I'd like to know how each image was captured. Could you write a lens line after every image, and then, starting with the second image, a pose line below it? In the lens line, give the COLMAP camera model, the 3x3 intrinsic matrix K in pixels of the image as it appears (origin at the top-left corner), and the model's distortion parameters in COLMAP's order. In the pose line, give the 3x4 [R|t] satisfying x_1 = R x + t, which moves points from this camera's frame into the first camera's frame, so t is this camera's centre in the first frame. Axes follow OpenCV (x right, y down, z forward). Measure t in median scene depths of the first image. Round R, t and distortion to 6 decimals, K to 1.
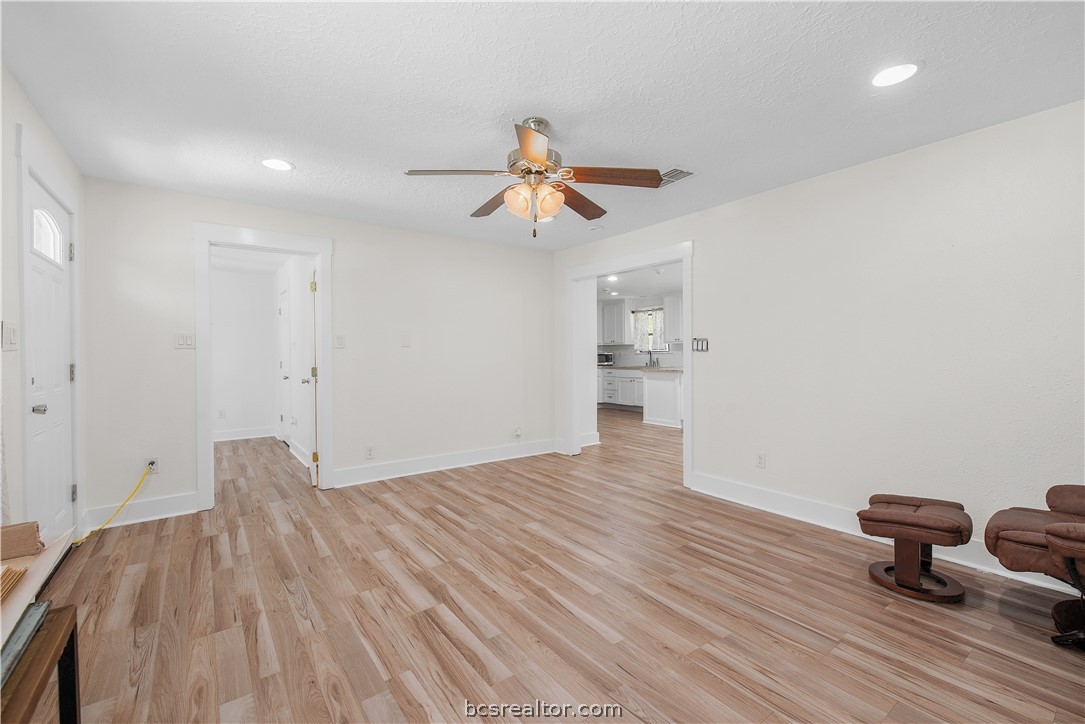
lens RADIAL K [[462.9, 0, 533.0], [0, 462.9, 354.1], [0, 0, 1]] dist [0.015530, -0.006798]
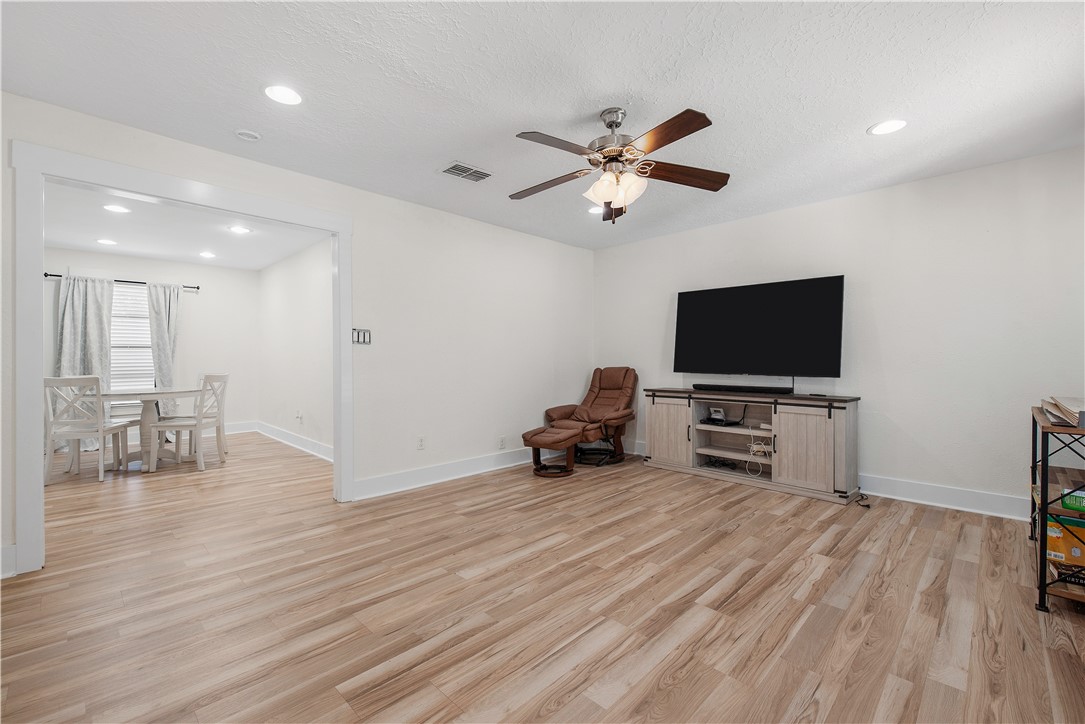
lens RADIAL K [[462.9, 0, 538.8], [0, 462.9, 372.9], [0, 0, 1]] dist [0.015530, -0.006798]
pose [[-0.167592, -0.025040, 0.985538, -0.910286], [0.004174, 0.999650, 0.026109, 0.044825], [-0.985848, 0.008489, -0.167429, 1.265835]]
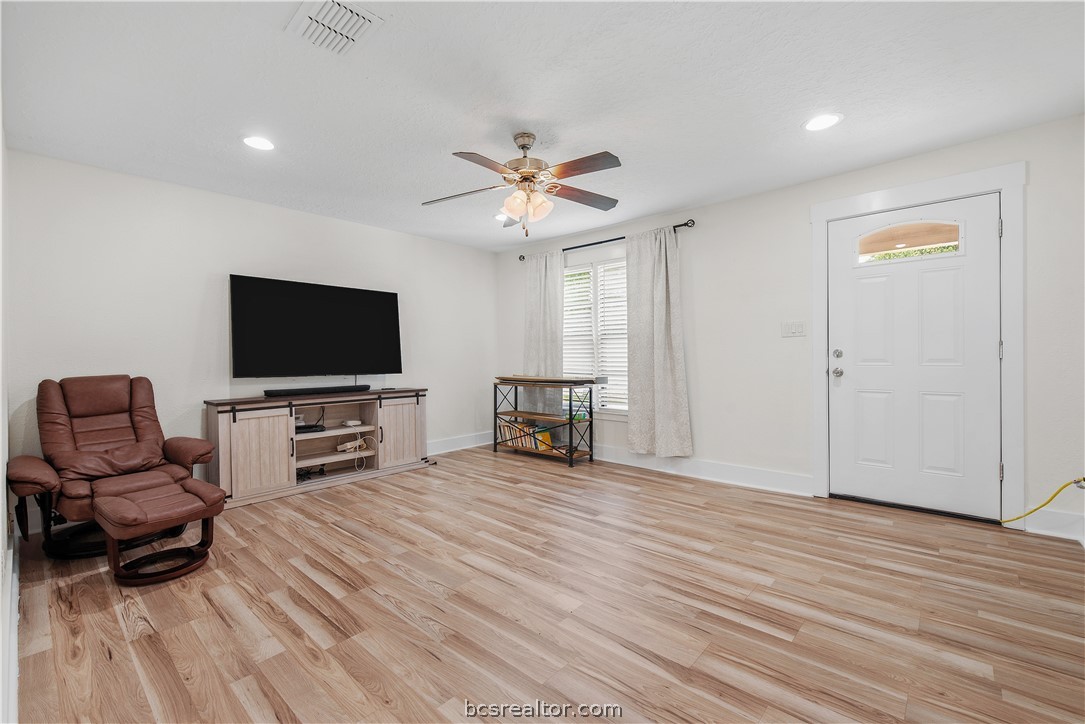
lens RADIAL K [[462.9, 0, 536.3], [0, 462.9, 360.0], [0, 0, 1]] dist [0.015530, -0.006798]
pose [[-0.977625, 0.019232, -0.209476, 0.212737], [0.017621, 0.999799, 0.009557, 0.039621], [0.209618, 0.005651, -0.977767, 2.009664]]
